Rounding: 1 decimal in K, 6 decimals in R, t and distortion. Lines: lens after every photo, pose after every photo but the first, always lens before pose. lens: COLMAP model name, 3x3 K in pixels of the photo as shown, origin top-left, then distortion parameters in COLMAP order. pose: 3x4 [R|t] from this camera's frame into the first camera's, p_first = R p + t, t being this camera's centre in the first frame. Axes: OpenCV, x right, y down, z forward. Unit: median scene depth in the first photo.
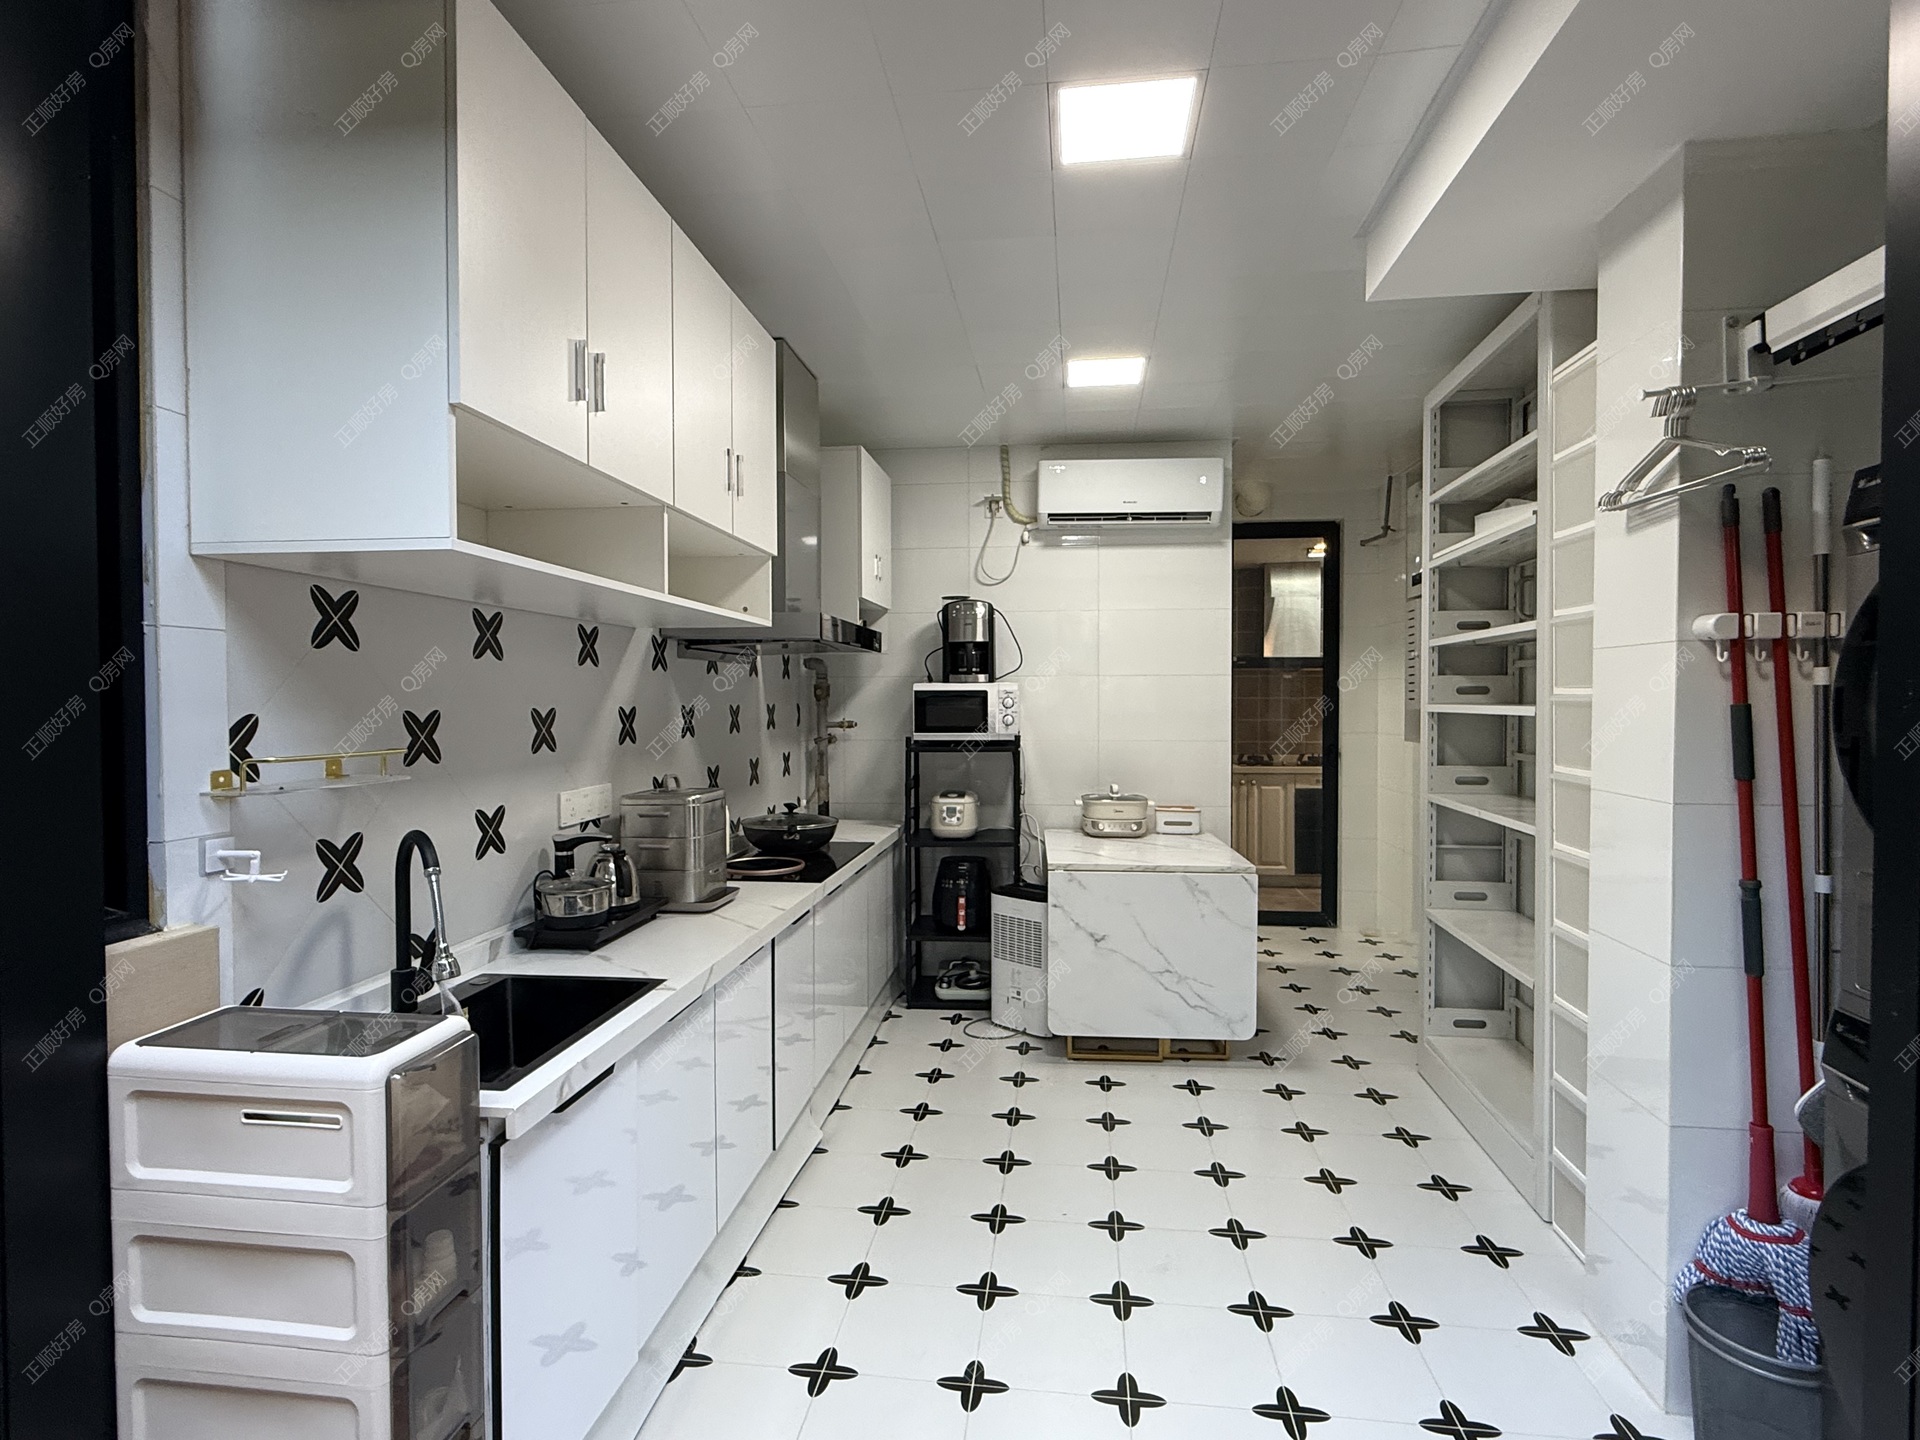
lens RADIAL K [[948.6, 0, 965.8], [0, 948.6, 715.2], [0, 0, 1]] dist [0.003752, -0.000339]
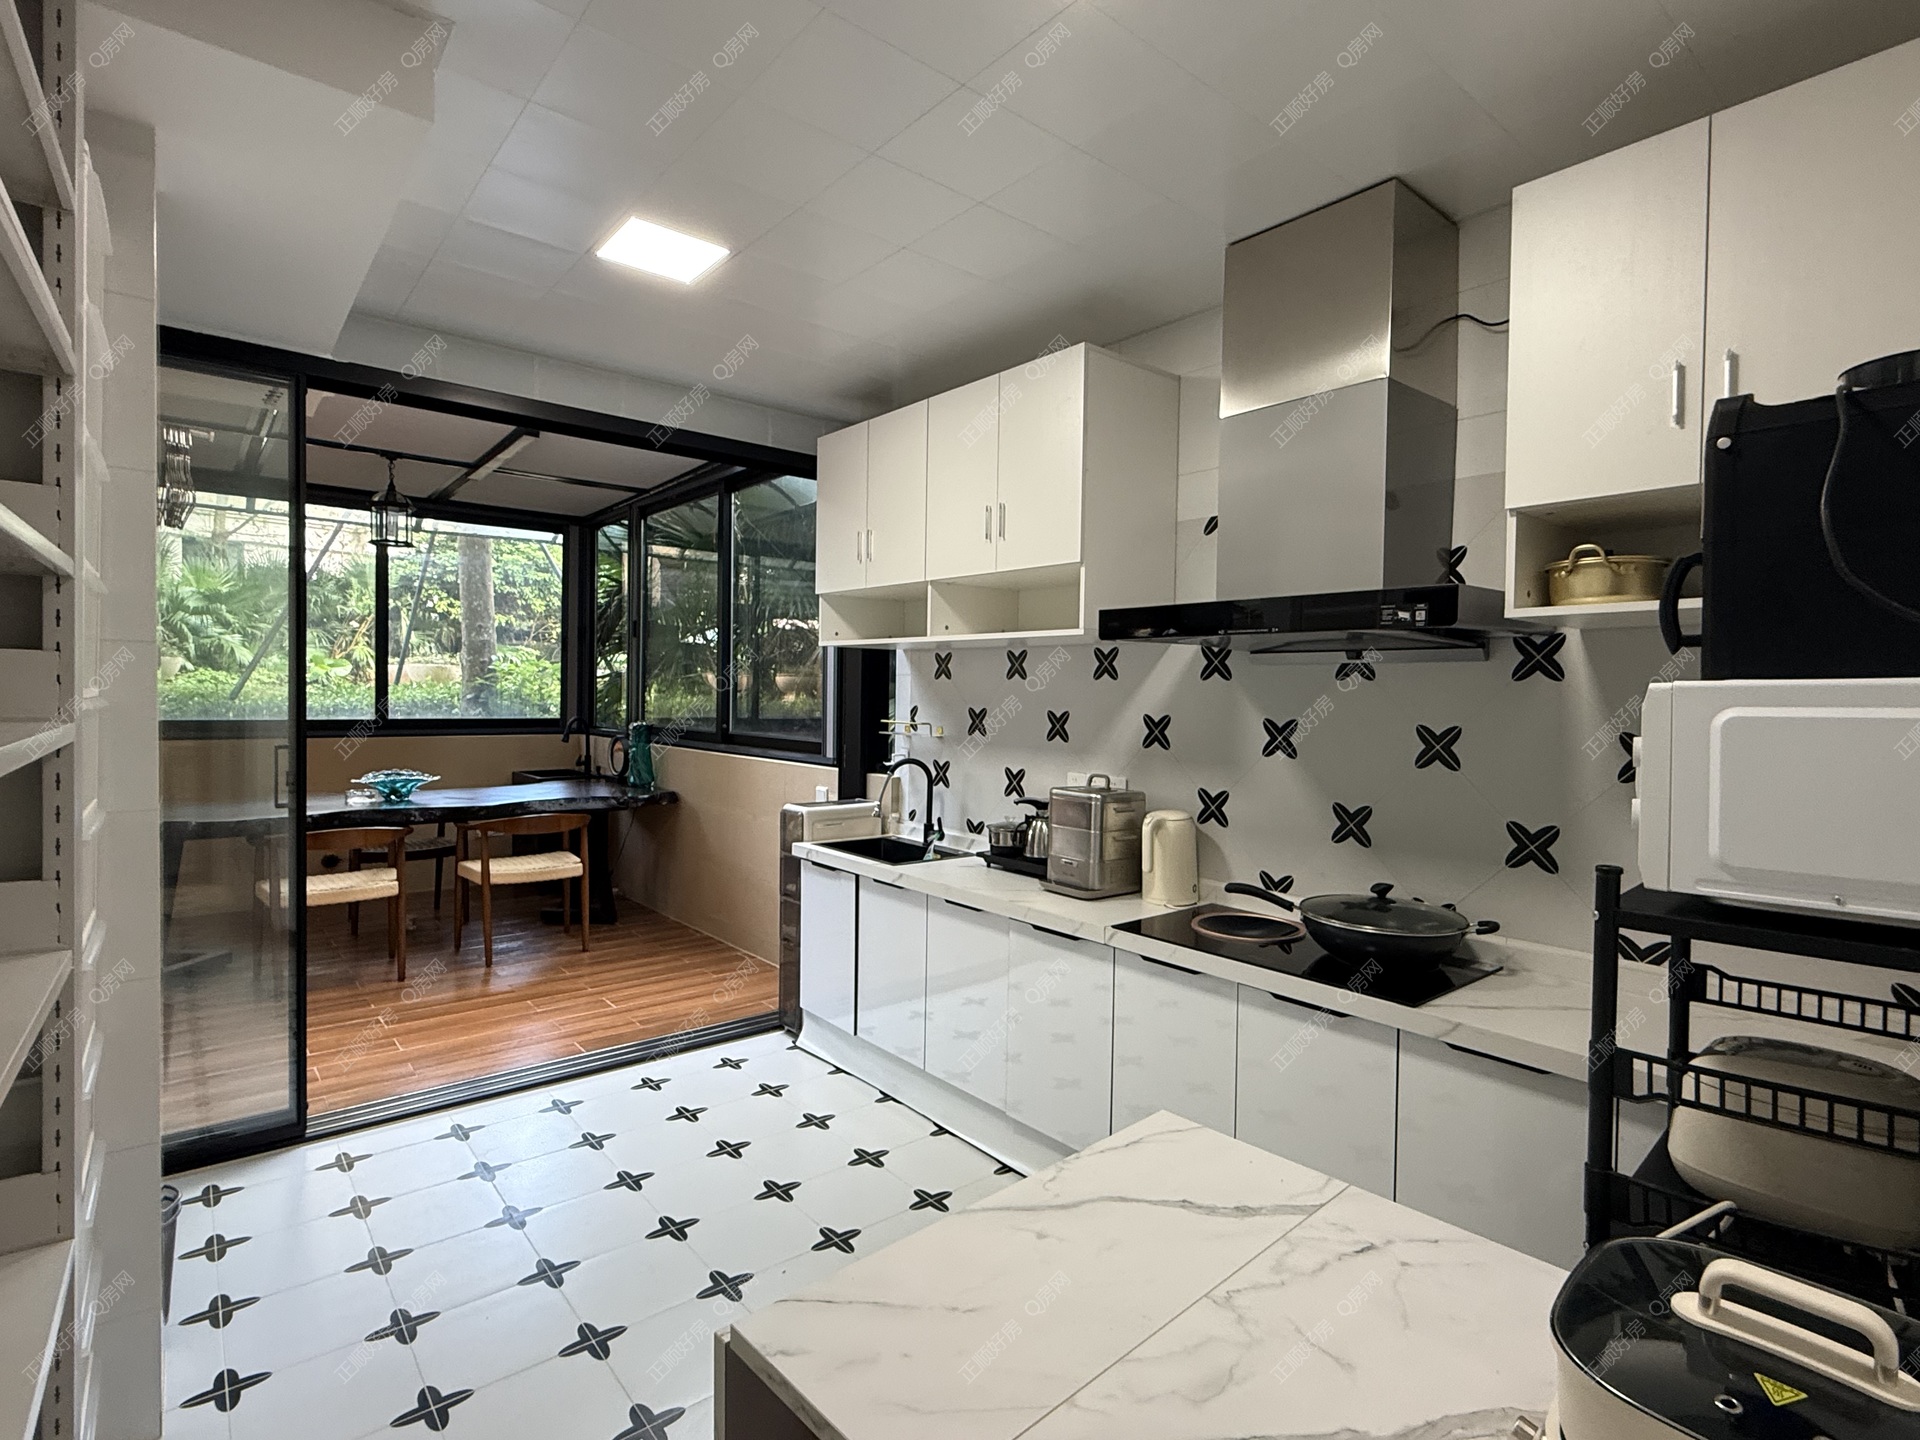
lens RADIAL K [[948.6, 0, 965.8], [0, 948.6, 715.2], [0, 0, 1]] dist [0.003752, -0.000339]
pose [[-0.681397, 0.008530, -0.731864, 0.761301], [-0.029330, 0.998811, 0.038949, -0.056720], [0.731326, 0.048005, -0.680337, 2.021114]]
